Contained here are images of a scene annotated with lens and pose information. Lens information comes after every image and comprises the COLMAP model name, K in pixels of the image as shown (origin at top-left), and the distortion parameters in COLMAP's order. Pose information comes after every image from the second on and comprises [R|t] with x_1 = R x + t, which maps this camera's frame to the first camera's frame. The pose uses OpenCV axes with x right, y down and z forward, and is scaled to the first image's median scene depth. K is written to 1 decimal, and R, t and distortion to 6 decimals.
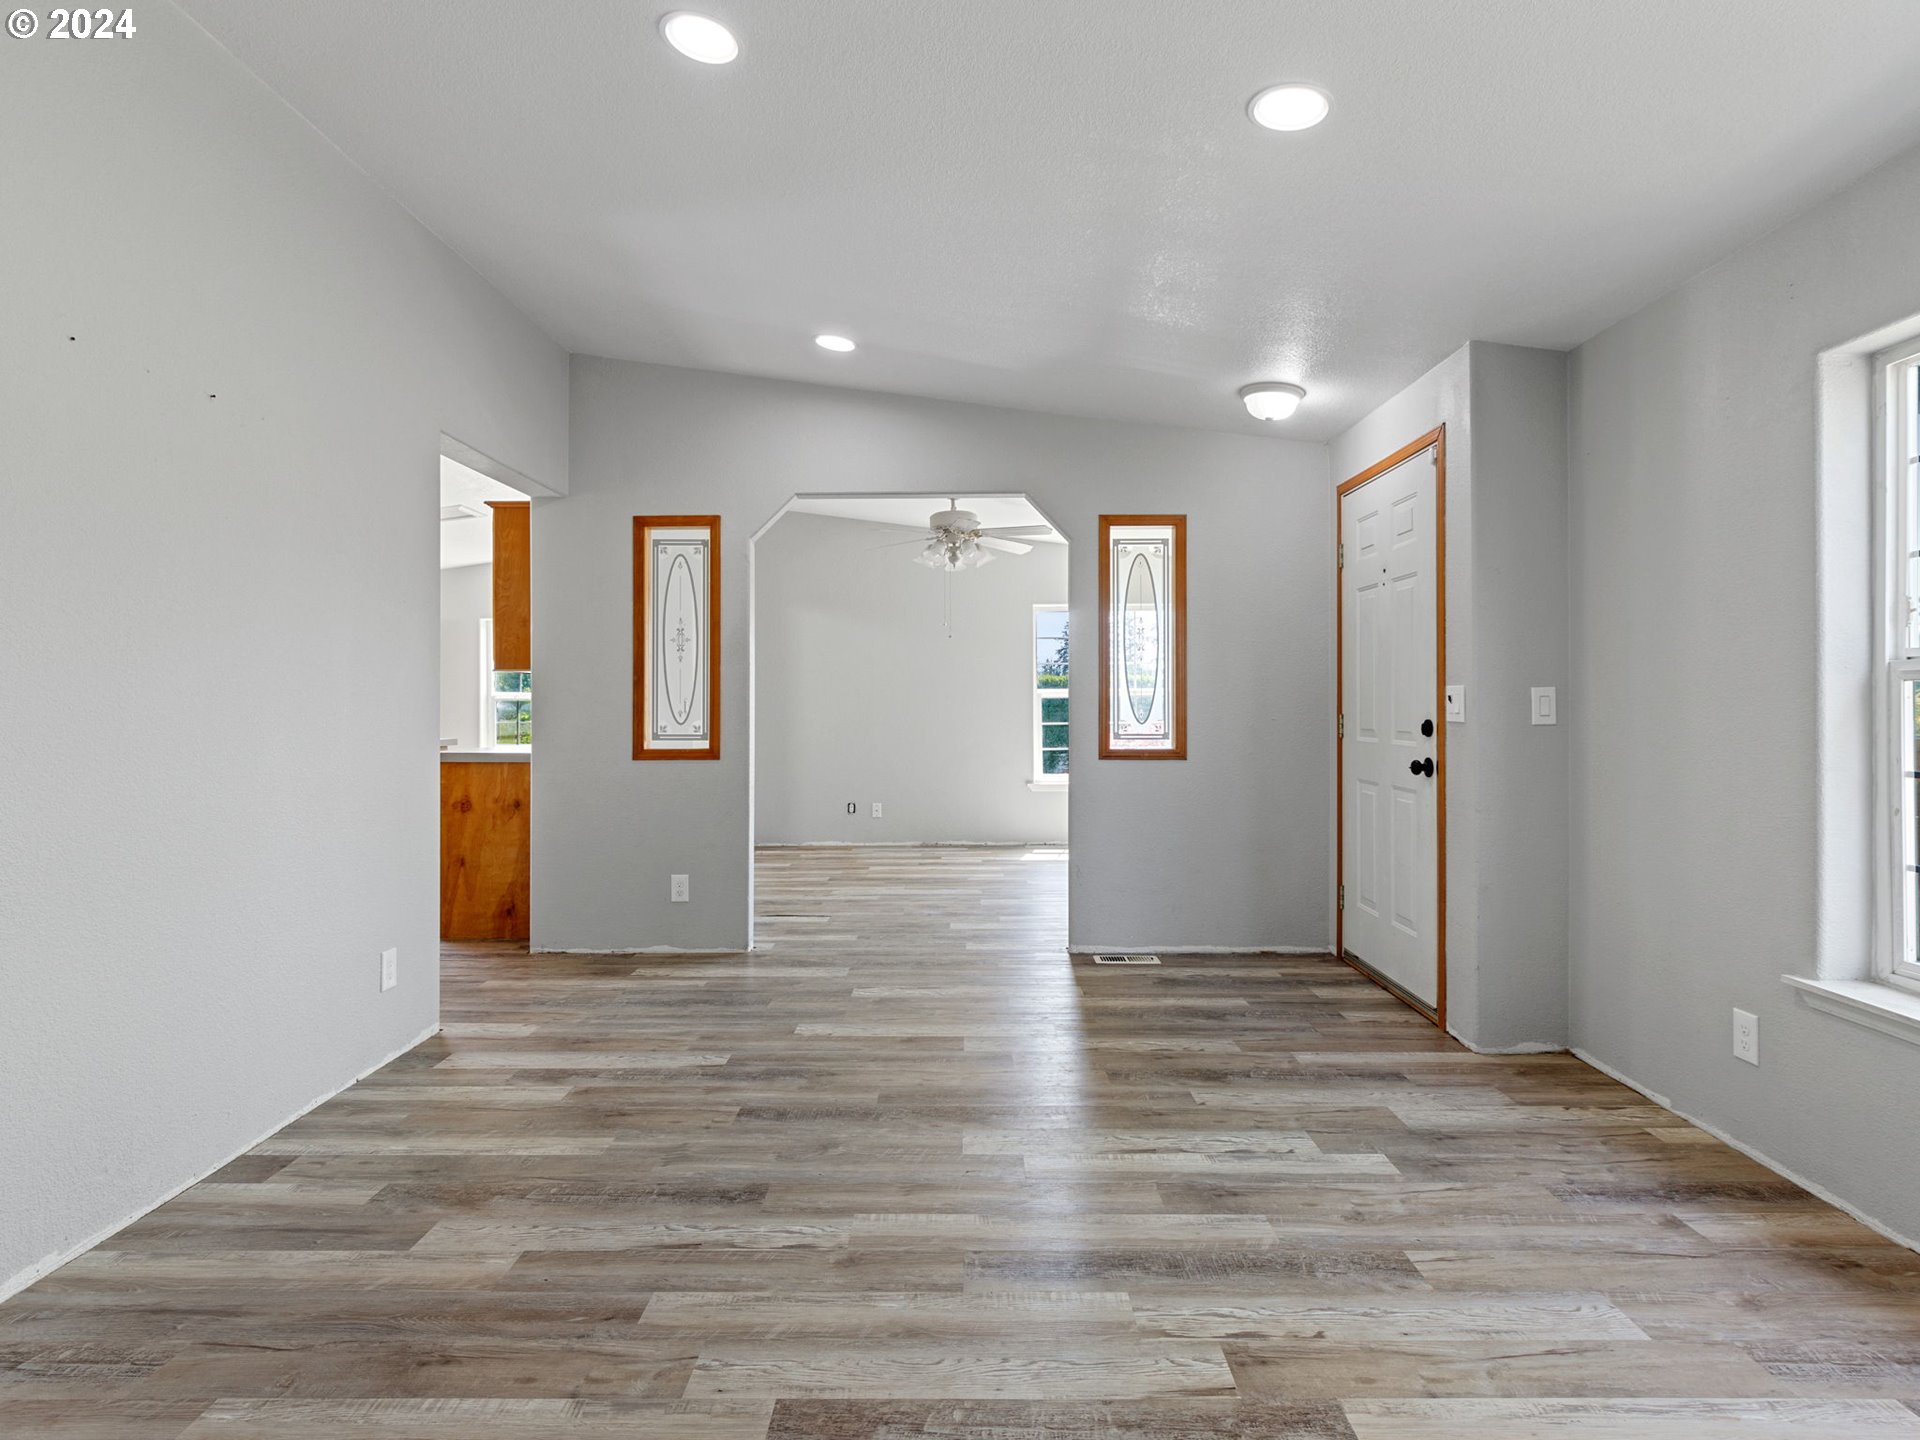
lens RADIAL K [[1035.1, 0, 955.4], [0, 1035.1, 716.2], [0, 0, 1]] dist [-0.000433, -0.005952]
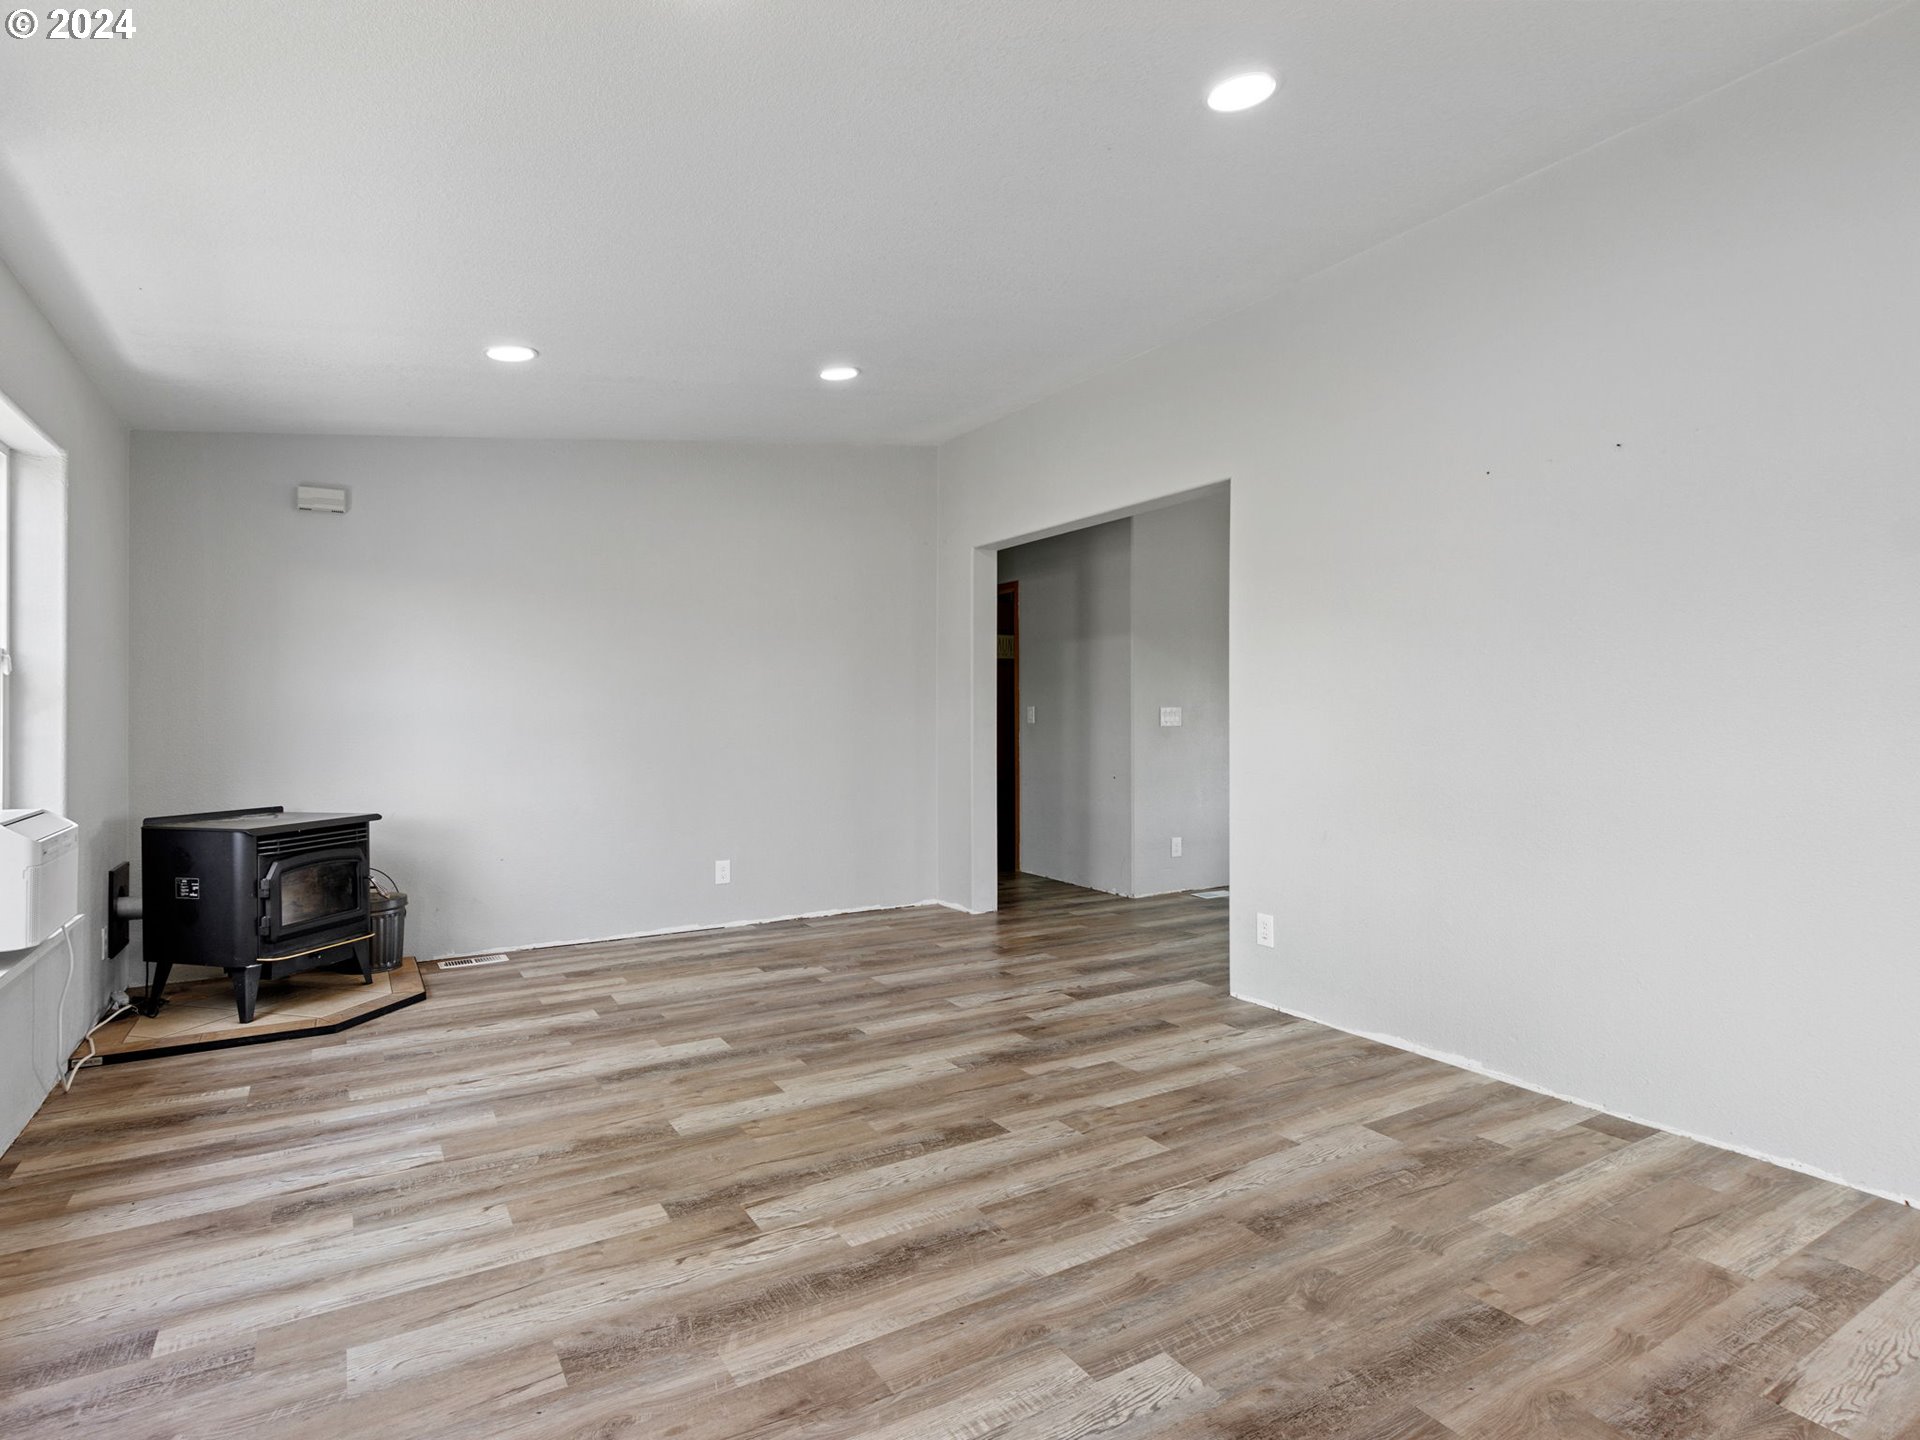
lens RADIAL K [[1035.1, 0, 958.6], [0, 1035.1, 720.3], [0, 0, 1]] dist [-0.000433, -0.005952]
pose [[-0.853750, 0.000823, -0.520682, 0.620474], [-0.006349, 0.999908, 0.011989, -0.013452], [0.520644, 0.013541, -0.853667, 1.928512]]
